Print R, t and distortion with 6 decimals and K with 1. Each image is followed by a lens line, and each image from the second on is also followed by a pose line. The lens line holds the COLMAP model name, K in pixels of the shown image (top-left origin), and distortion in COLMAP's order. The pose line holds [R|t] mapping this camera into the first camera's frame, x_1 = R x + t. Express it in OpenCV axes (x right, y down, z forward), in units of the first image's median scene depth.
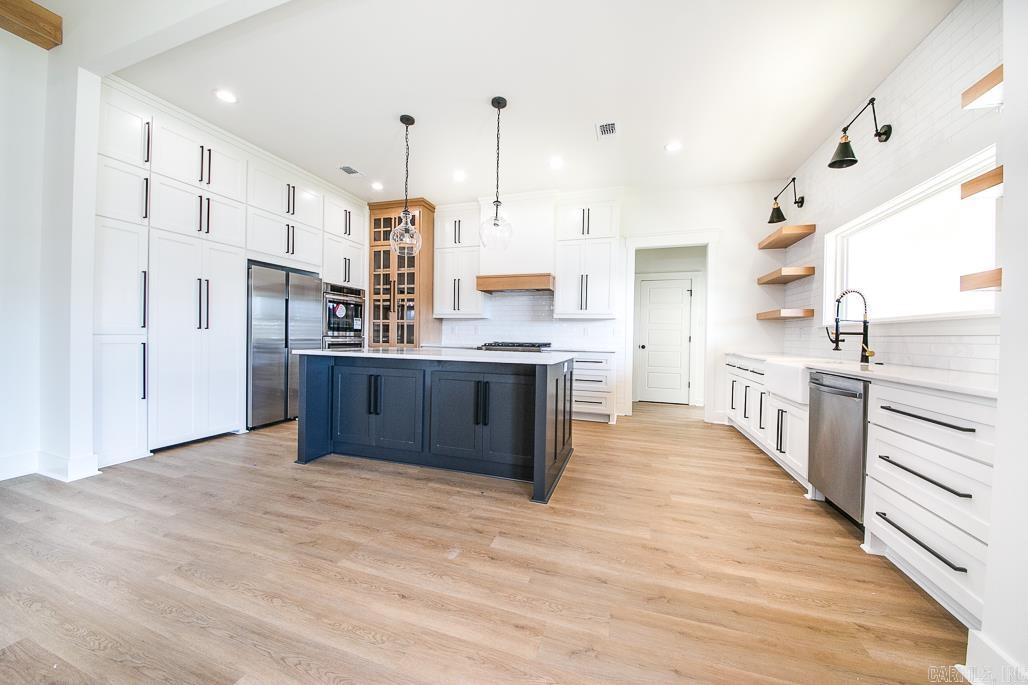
lens RADIAL K [[361.0, 0, 511.4], [0, 361.0, 340.1], [0, 0, 1]] dist [0.004076, -0.009538]
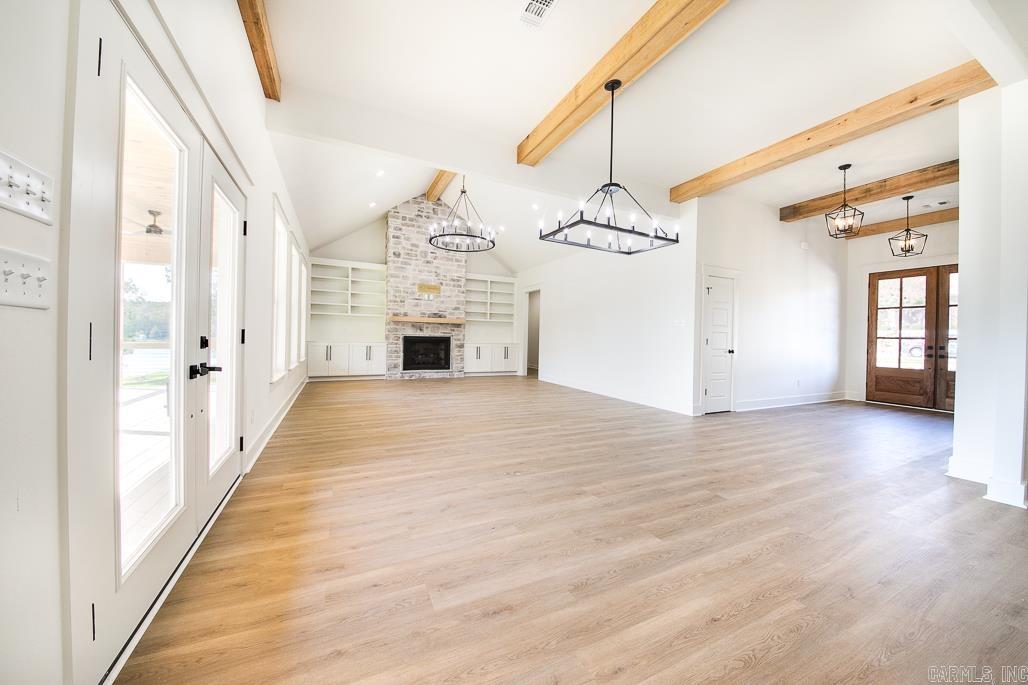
lens RADIAL K [[361.0, 0, 511.2], [0, 361.0, 340.6], [0, 0, 1]] dist [0.004076, -0.009538]
pose [[-0.722426, -0.027037, -0.690919, 0.247305], [-0.043070, 0.999054, 0.005940, -0.001184], [0.690105, 0.034049, -0.722908, 0.421572]]
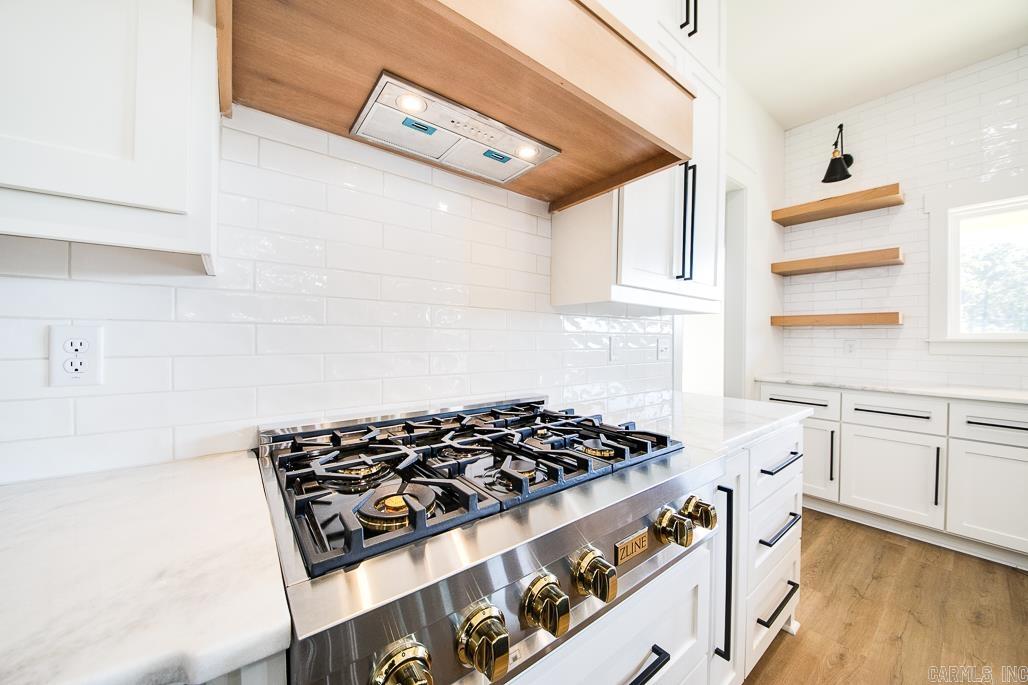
lens RADIAL K [[361.0, 0, 508.9], [0, 361.0, 339.4], [0, 0, 1]] dist [0.004076, -0.009538]
pose [[0.568632, -0.014808, 0.822459, -0.139073], [0.007876, 0.999890, 0.012557, -0.042078], [-0.822555, -0.000663, 0.568686, 1.016585]]
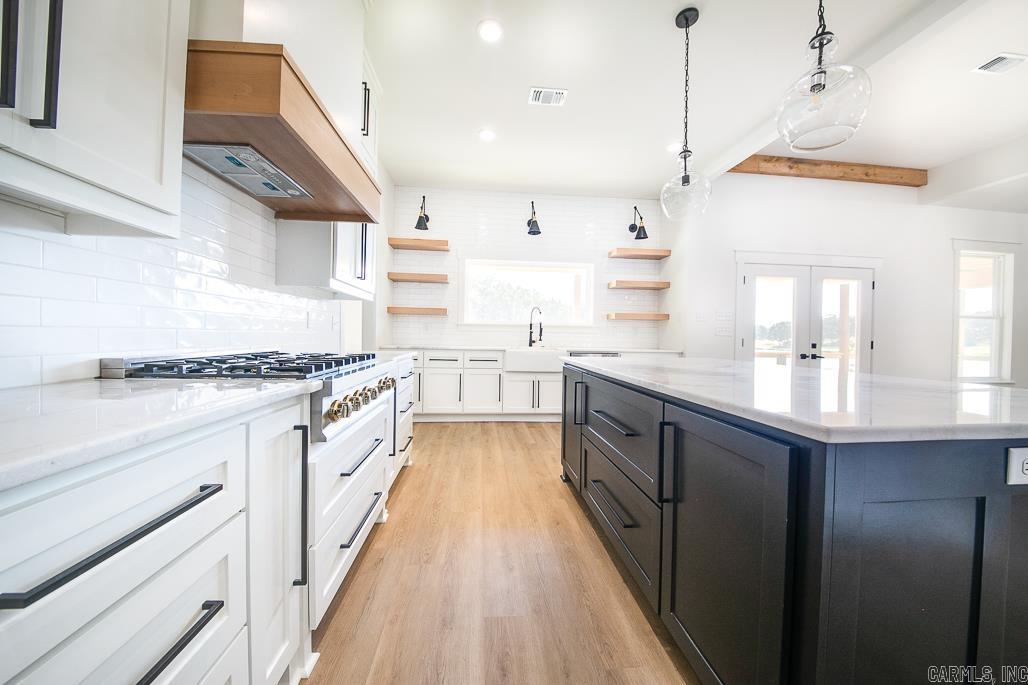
lens RADIAL K [[361.0, 0, 513.1], [0, 361.0, 337.7], [0, 0, 1]] dist [0.004076, -0.009538]
pose [[-0.398975, -0.033094, 0.916365, -0.390137], [-0.016823, 0.999445, 0.028769, -0.020222], [-0.916808, -0.003938, -0.399310, 1.078702]]
